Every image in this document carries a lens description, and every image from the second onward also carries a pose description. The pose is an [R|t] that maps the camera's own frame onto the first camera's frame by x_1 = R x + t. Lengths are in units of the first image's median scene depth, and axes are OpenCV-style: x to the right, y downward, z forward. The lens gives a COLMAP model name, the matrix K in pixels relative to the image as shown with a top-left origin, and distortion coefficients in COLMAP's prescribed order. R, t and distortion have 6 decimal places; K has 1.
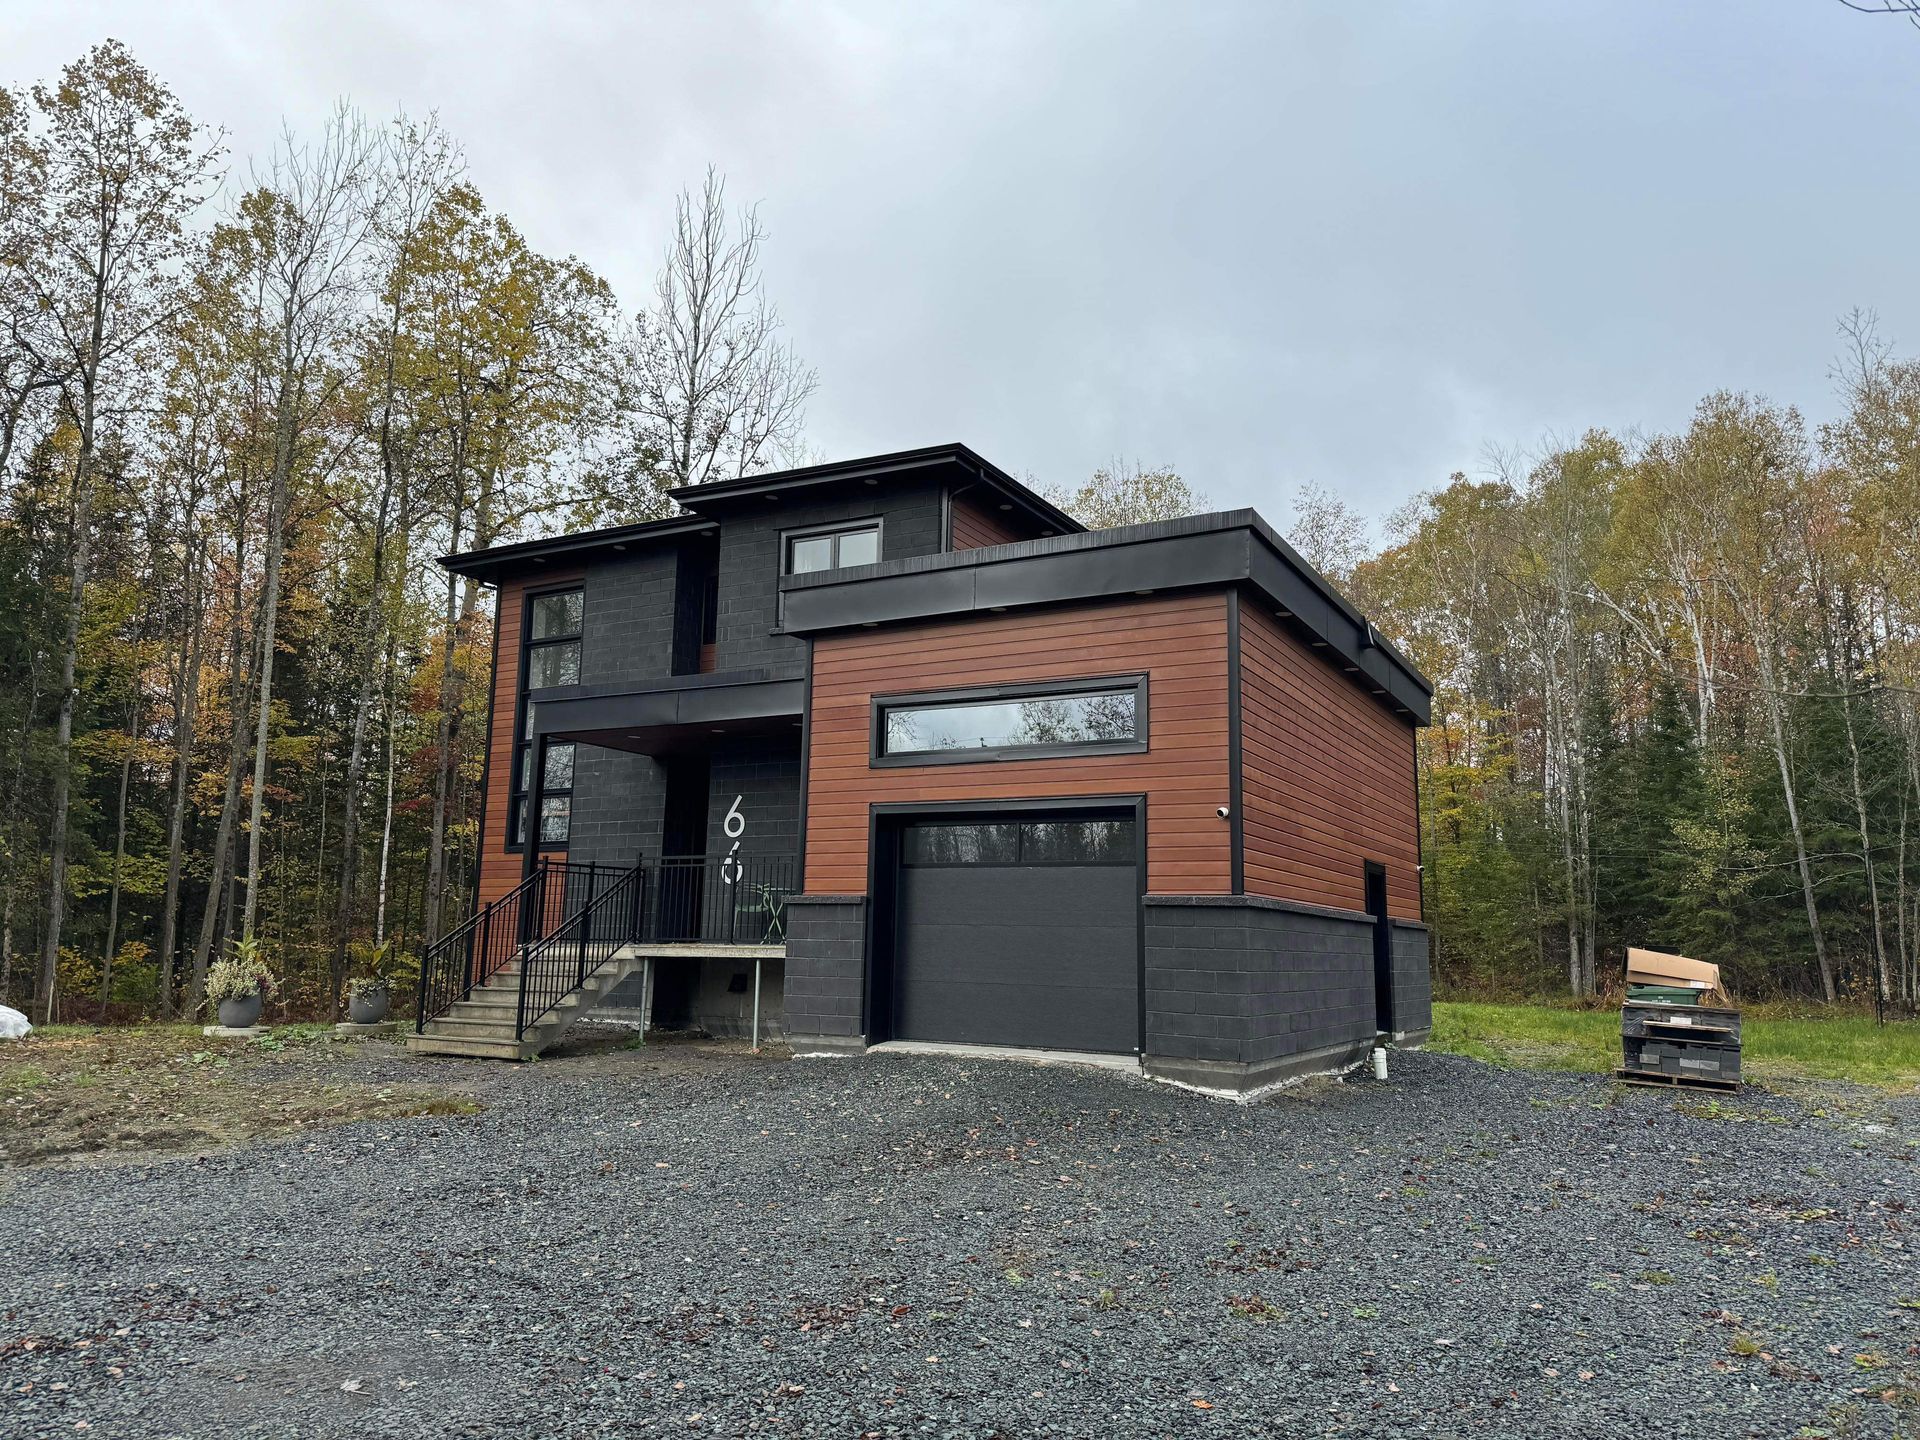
lens RADIAL K [[1344.9, 0, 967.0], [0, 1344.9, 722.9], [0, 0, 1]] dist [0.033844, -0.001540]
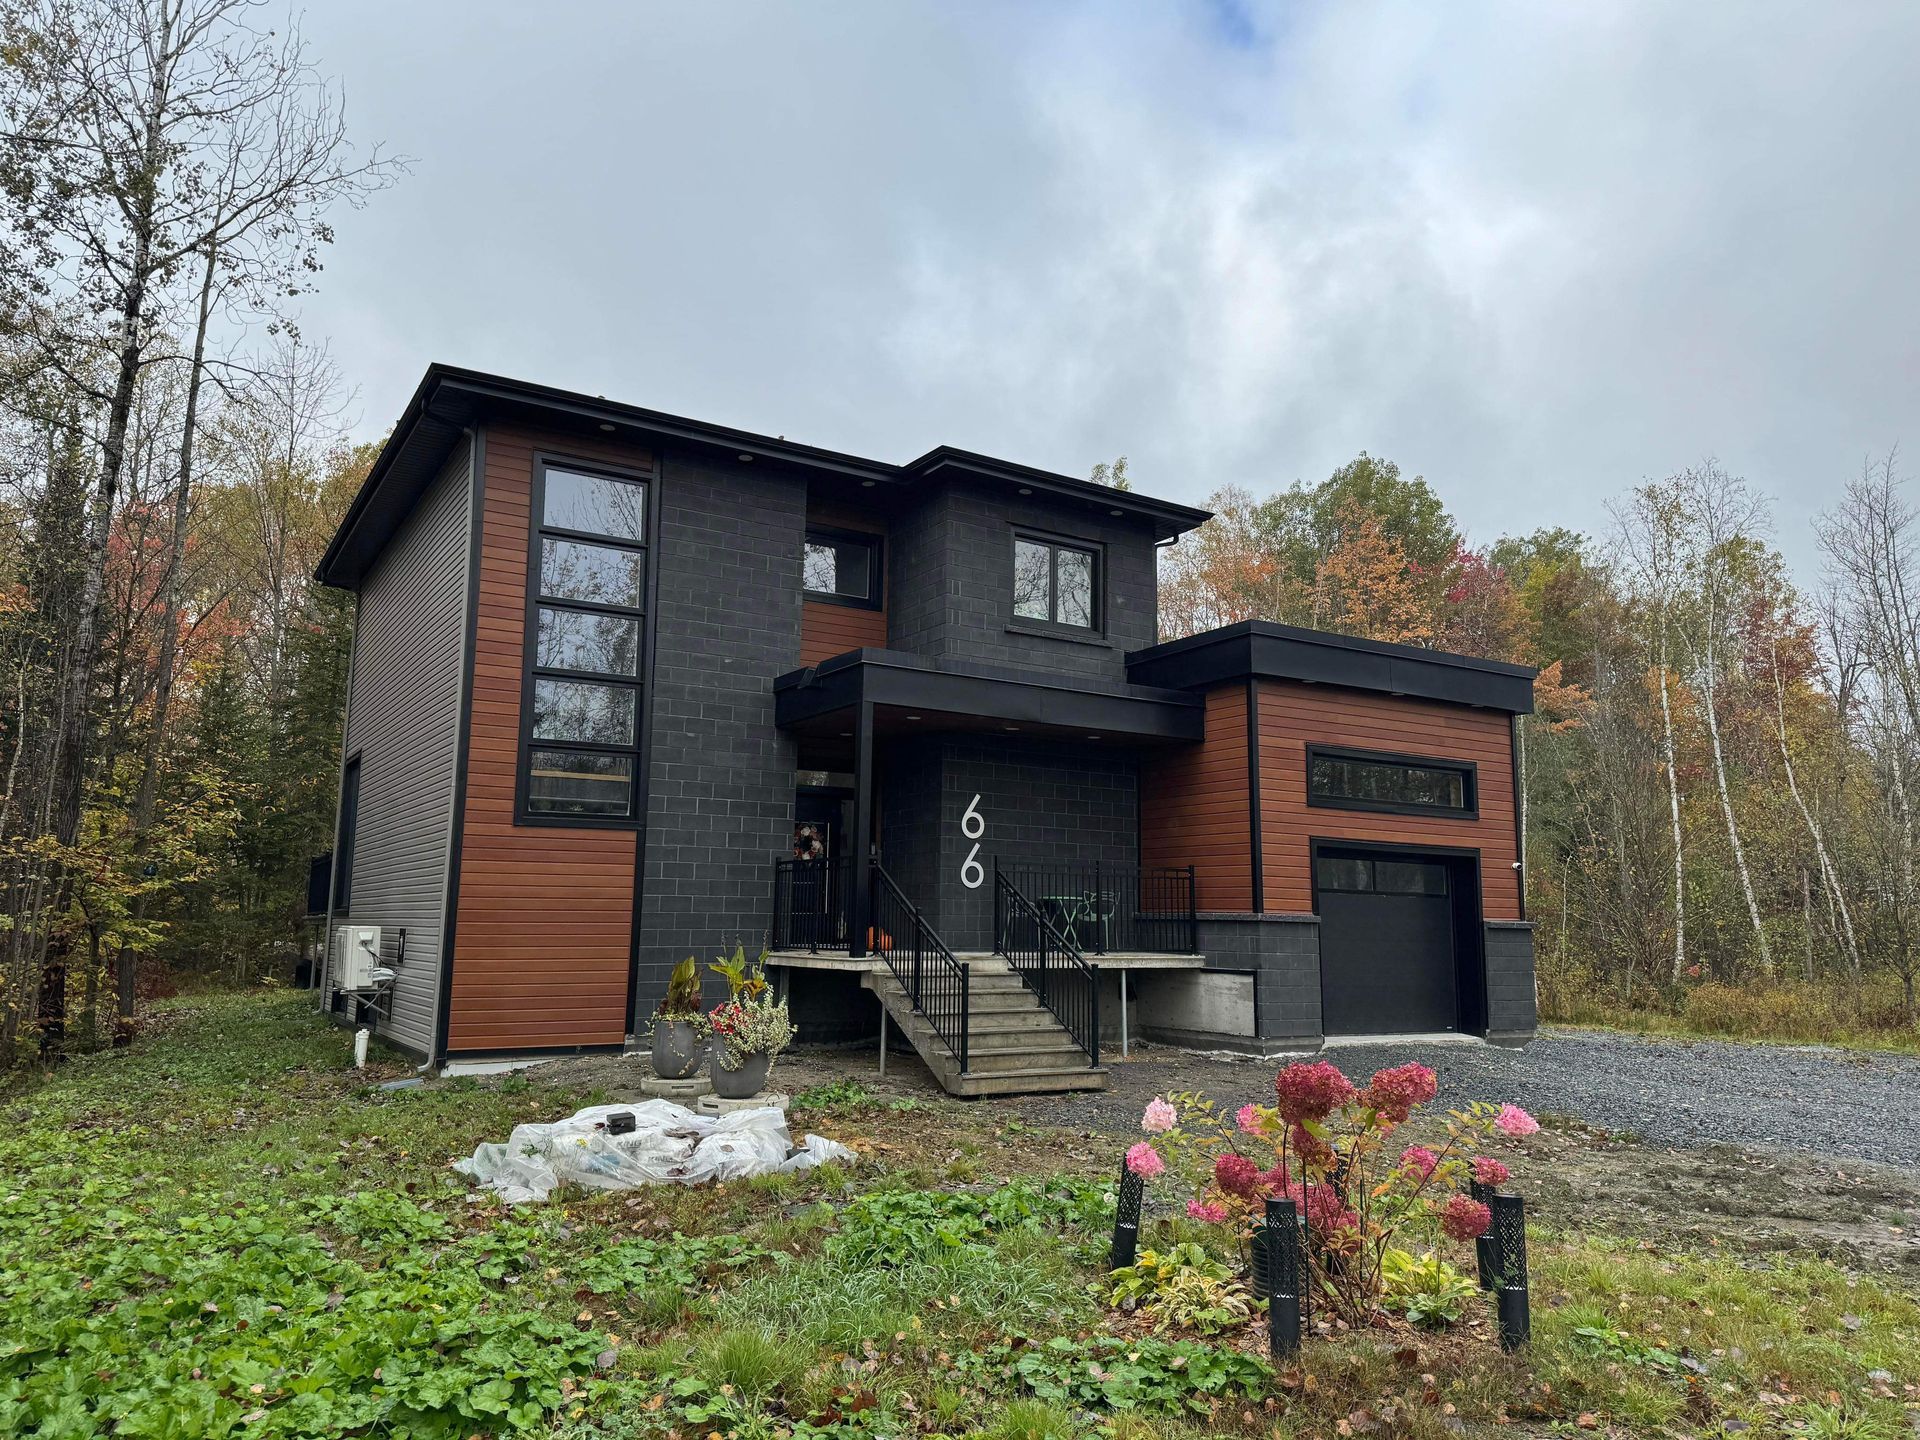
lens RADIAL K [[1344.9, 0, 967.3], [0, 1344.9, 716.9], [0, 0, 1]] dist [0.033844, -0.001540]
pose [[0.487507, 0.131341, 0.863184, -0.994996], [-0.147221, 0.986831, -0.067007, 0.064422], [-0.860617, -0.094412, 0.500424, 0.544821]]
